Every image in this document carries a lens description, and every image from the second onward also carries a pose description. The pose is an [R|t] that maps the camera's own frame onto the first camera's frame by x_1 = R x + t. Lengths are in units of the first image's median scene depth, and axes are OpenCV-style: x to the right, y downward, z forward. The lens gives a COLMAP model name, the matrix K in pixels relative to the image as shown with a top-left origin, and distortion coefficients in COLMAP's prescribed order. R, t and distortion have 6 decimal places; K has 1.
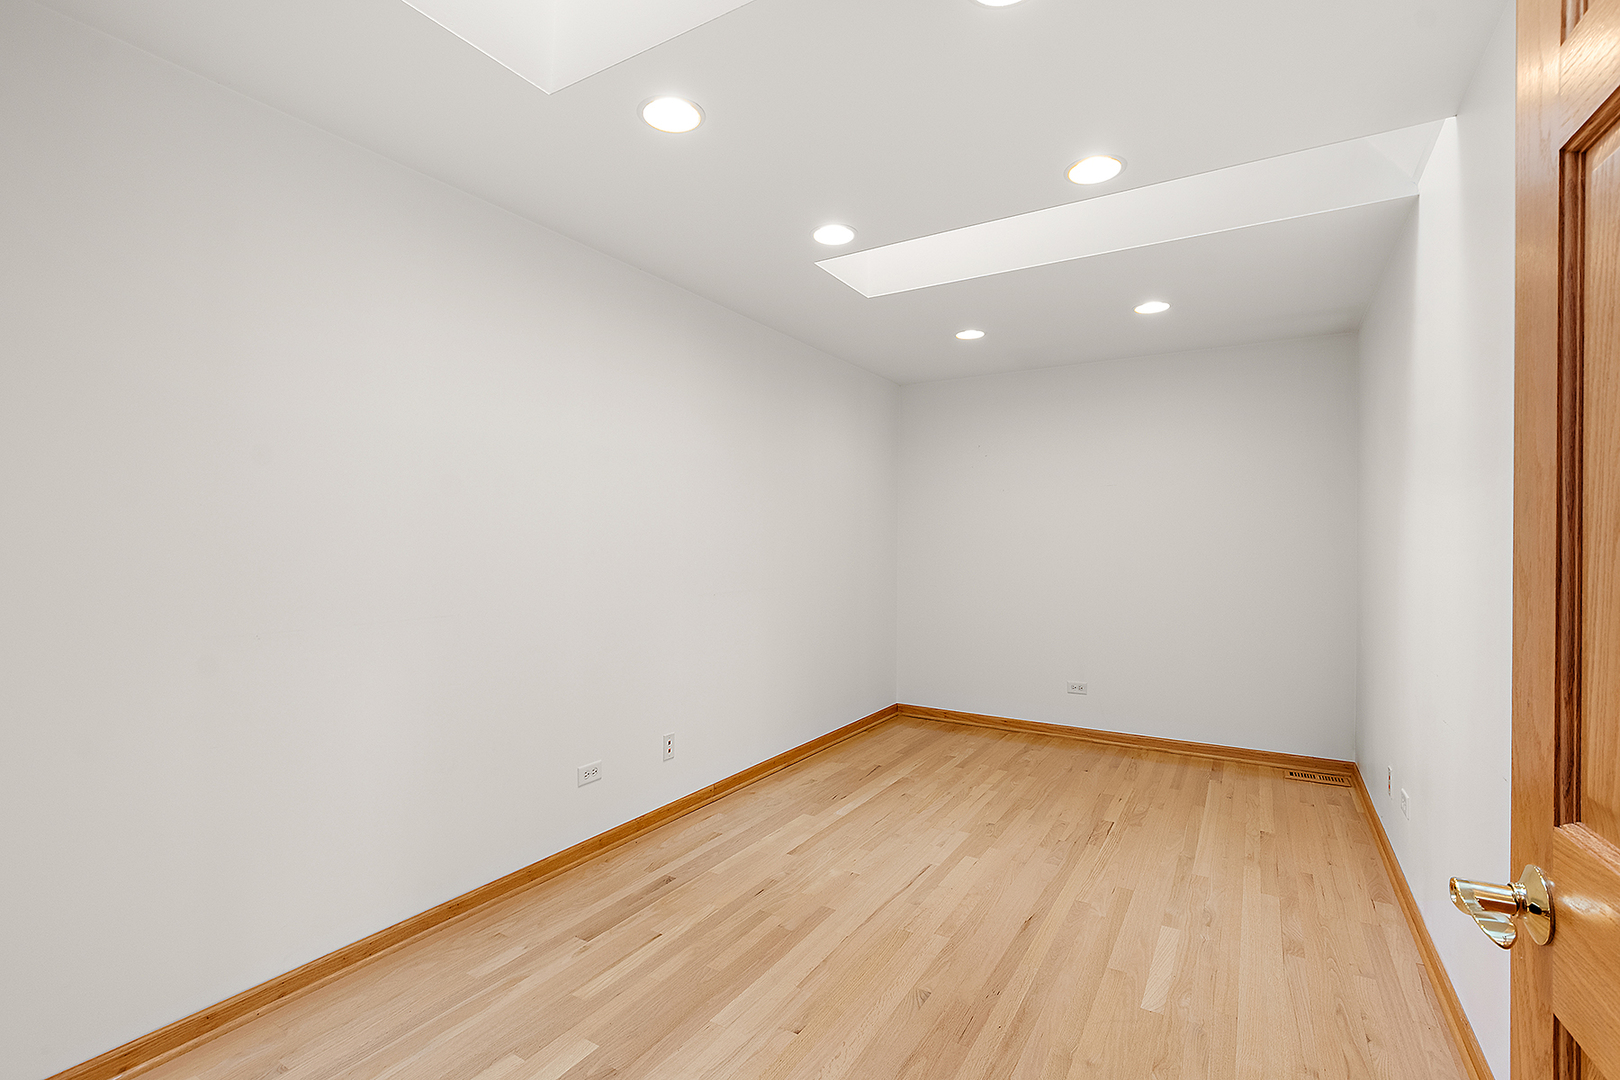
lens RADIAL K [[732.5, 0, 803.0], [0, 732.5, 537.0], [0, 0, 1]] dist [-0.001544, 0.001458]
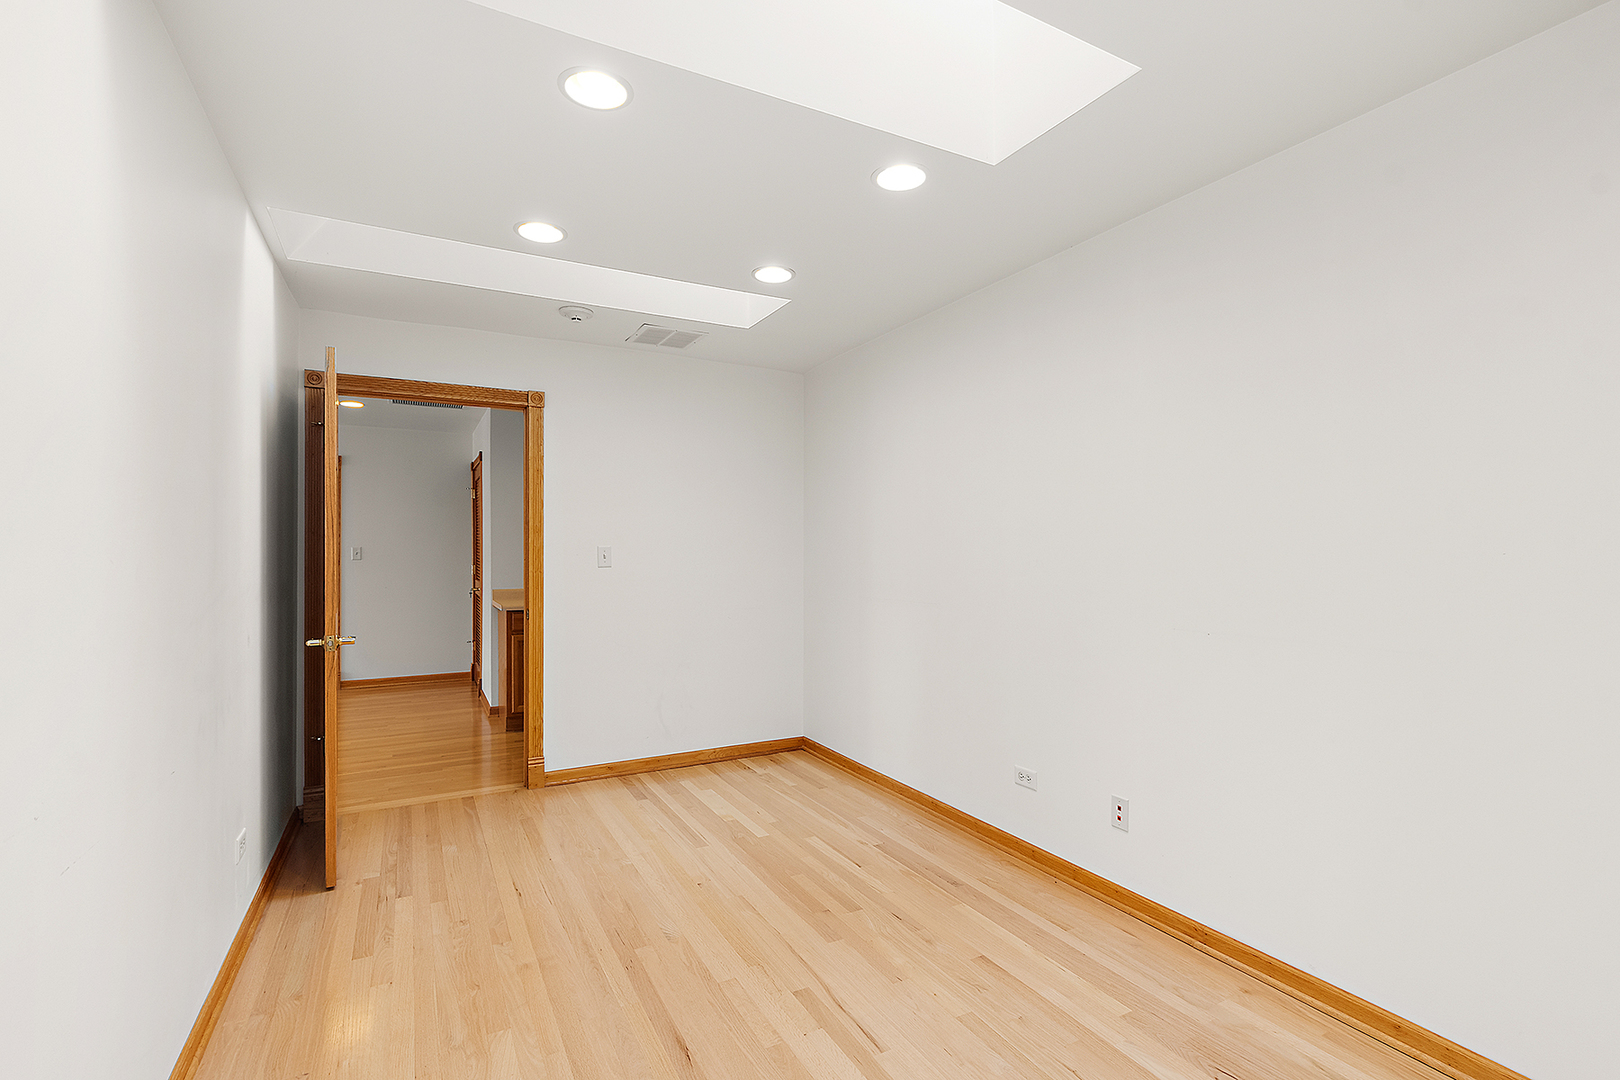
lens RADIAL K [[732.5, 0, 802.4], [0, 732.5, 550.5], [0, 0, 1]] dist [-0.001544, 0.001458]
pose [[-0.494850, -0.004079, -0.868969, 0.947933], [0.001931, 0.999981, -0.005794, 0.010989], [0.868976, -0.004545, -0.494833, 1.545326]]
